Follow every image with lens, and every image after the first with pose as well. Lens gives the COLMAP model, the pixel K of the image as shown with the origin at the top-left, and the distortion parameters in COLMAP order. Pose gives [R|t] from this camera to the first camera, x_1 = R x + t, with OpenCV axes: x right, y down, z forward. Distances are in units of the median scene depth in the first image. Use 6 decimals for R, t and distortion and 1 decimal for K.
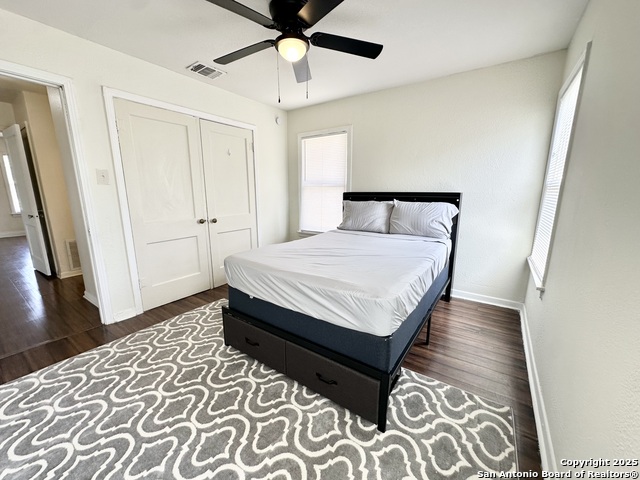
lens RADIAL K [[255.7, 0, 321.1], [0, 255.7, 240.2], [0, 0, 1]] dist [-0.002373, -0.000190]
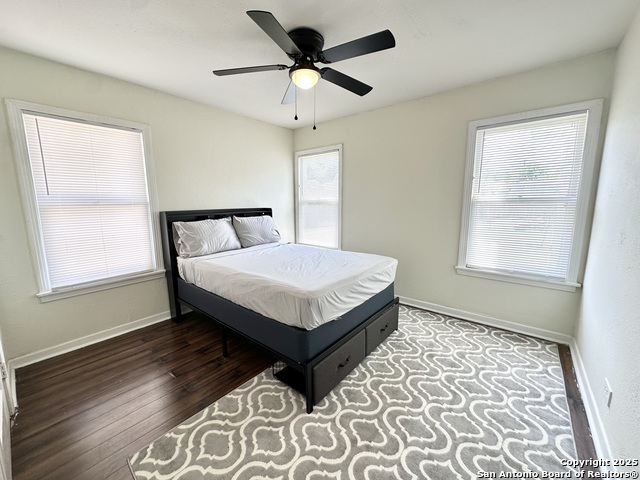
lens RADIAL K [[255.7, 0, 321.1], [0, 255.7, 240.2], [0, 0, 1]] dist [-0.002373, -0.000190]
pose [[0.082870, -0.153330, 0.984694, -1.178270], [0.205166, 0.969551, 0.133705, -0.208916], [-0.975213, 0.190946, 0.111804, 0.887622]]
